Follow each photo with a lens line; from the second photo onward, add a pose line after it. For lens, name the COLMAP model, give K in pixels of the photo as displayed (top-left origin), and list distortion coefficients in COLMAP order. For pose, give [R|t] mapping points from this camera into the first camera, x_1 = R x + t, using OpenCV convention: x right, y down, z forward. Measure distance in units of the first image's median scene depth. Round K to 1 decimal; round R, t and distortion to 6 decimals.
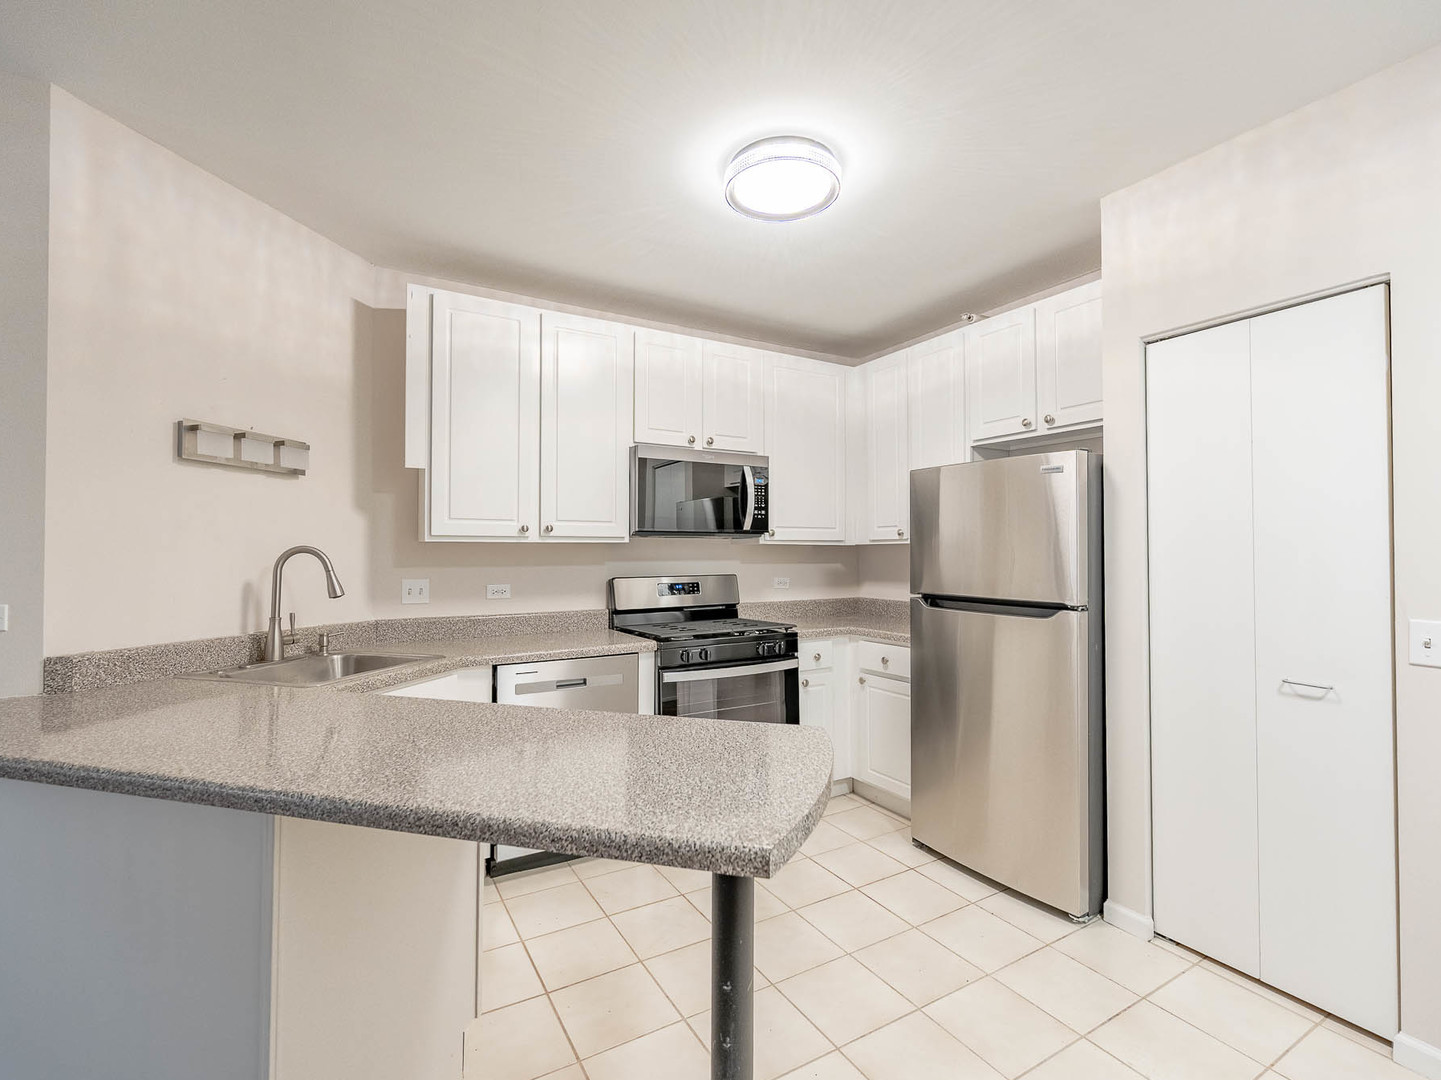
lens RADIAL K [[648.1, 0, 726.6], [0, 648.1, 539.6], [0, 0, 1]] dist [-0.001618, -0.000064]
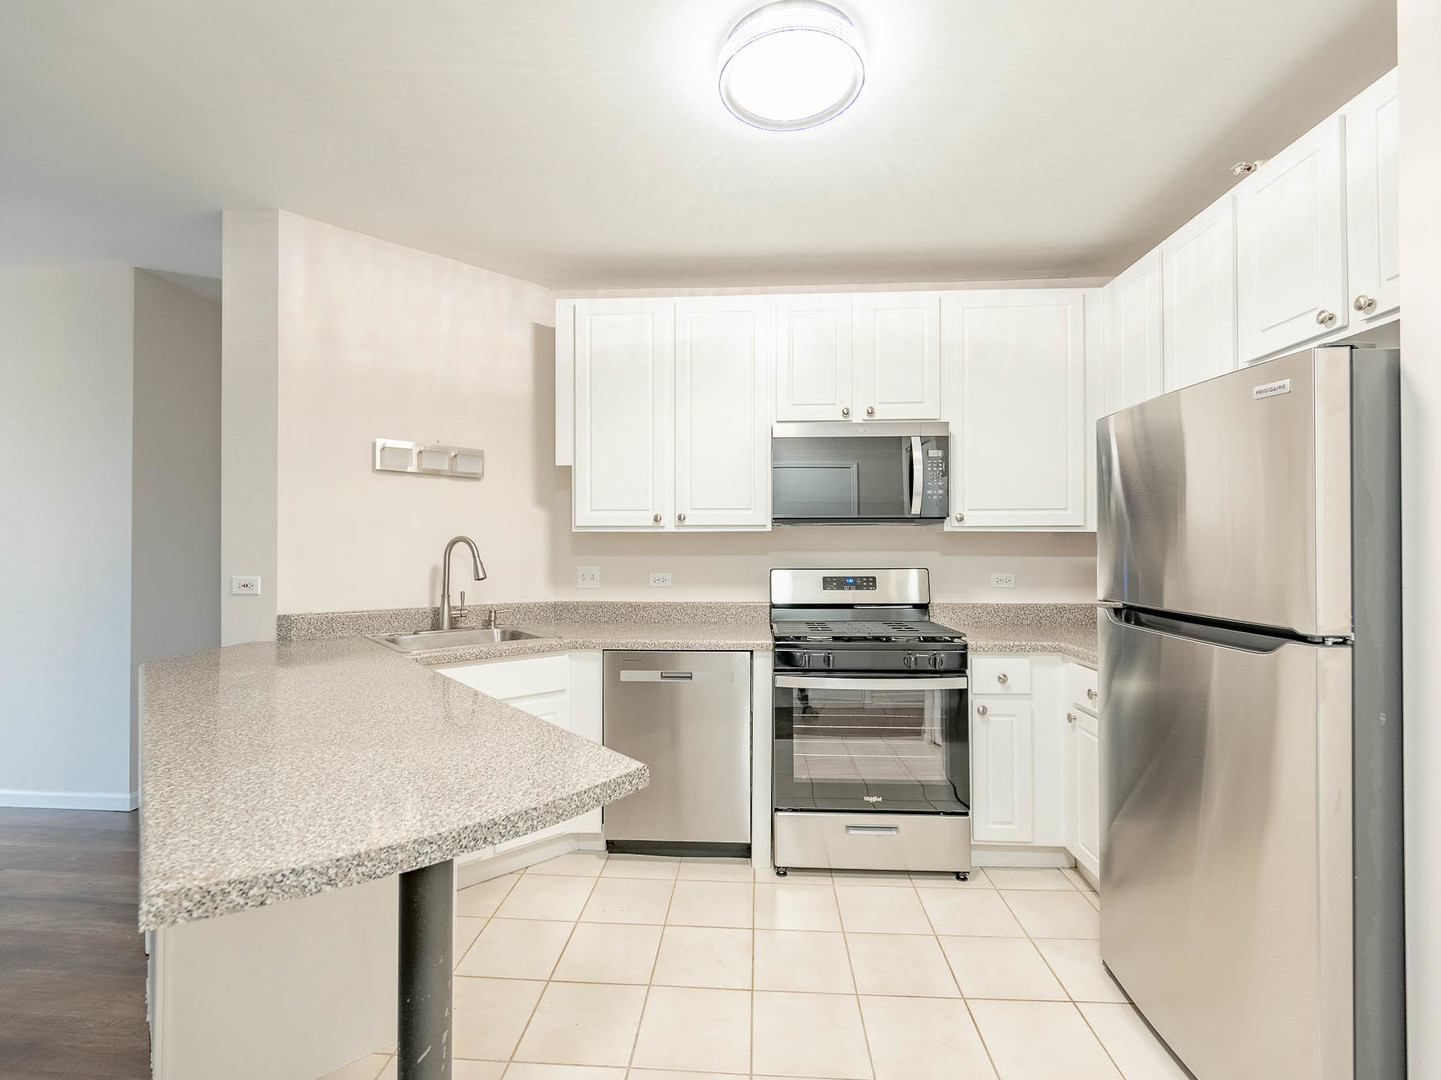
lens RADIAL K [[648.1, 0, 721.9], [0, 648.1, 536.5], [0, 0, 1]] dist [-0.001618, -0.000064]
pose [[0.833315, -0.006670, -0.552758, 0.329295], [0.010974, 0.999930, 0.004479, 0.008437], [0.552690, -0.009799, 0.833330, 0.211304]]
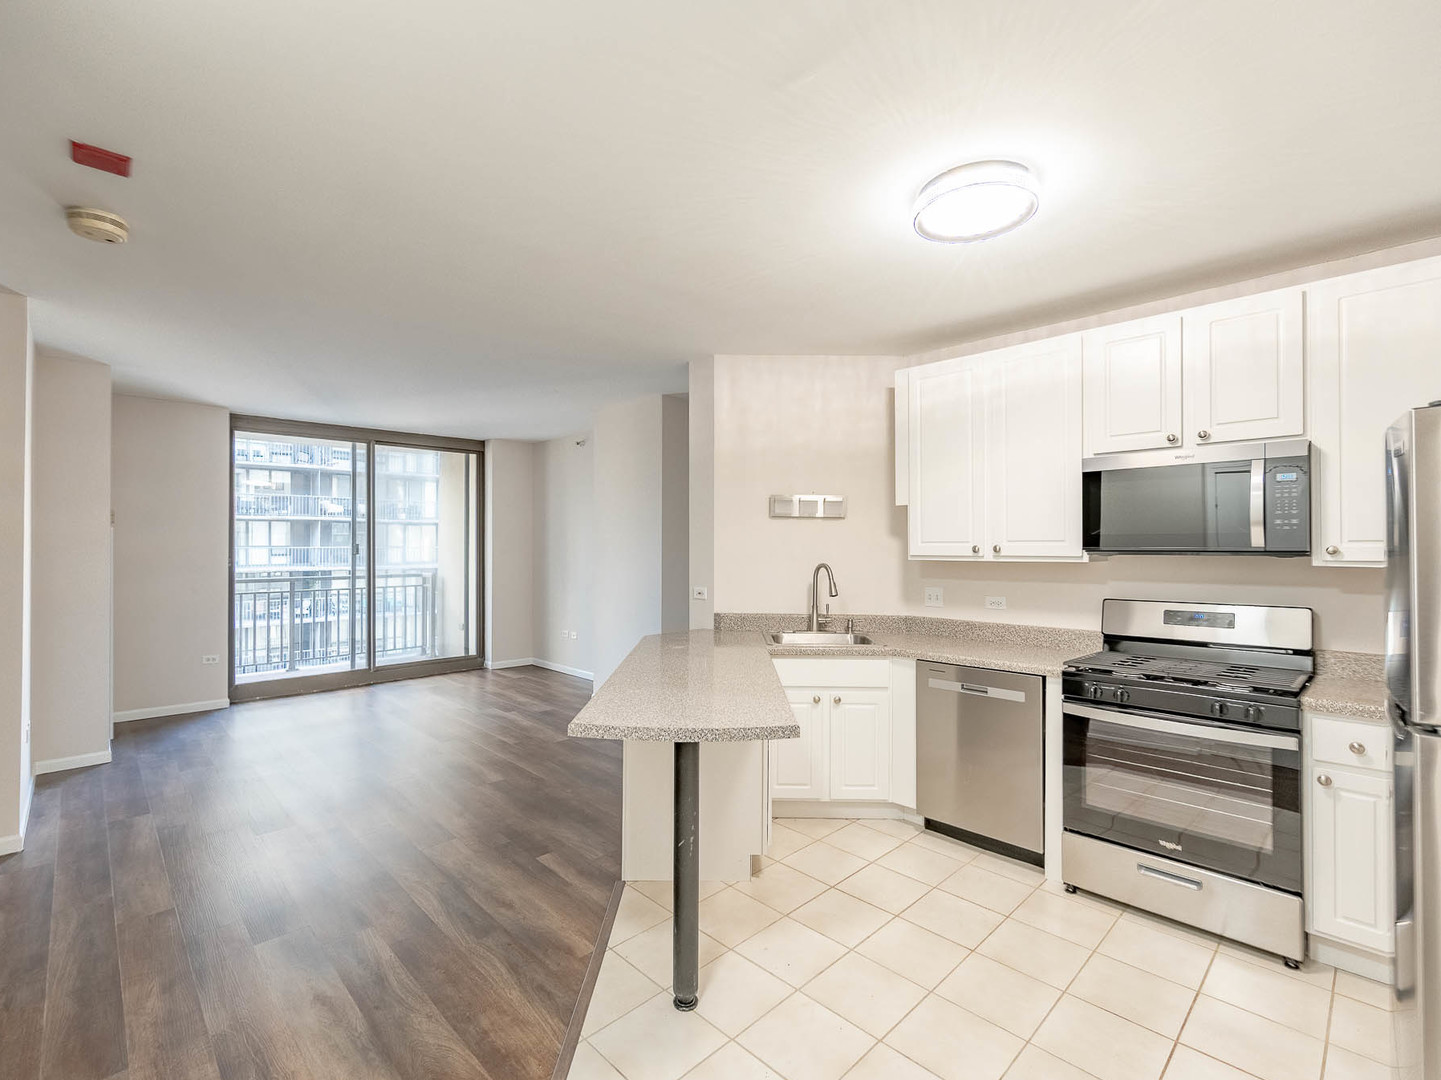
lens RADIAL K [[648.1, 0, 731.9], [0, 648.1, 539.5], [0, 0, 1]] dist [-0.001618, -0.000064]
pose [[0.264073, -0.011207, -0.964438, 0.677702], [0.016497, 0.999839, -0.007101, -0.032957], [0.964362, -0.014036, 0.264215, 0.279735]]
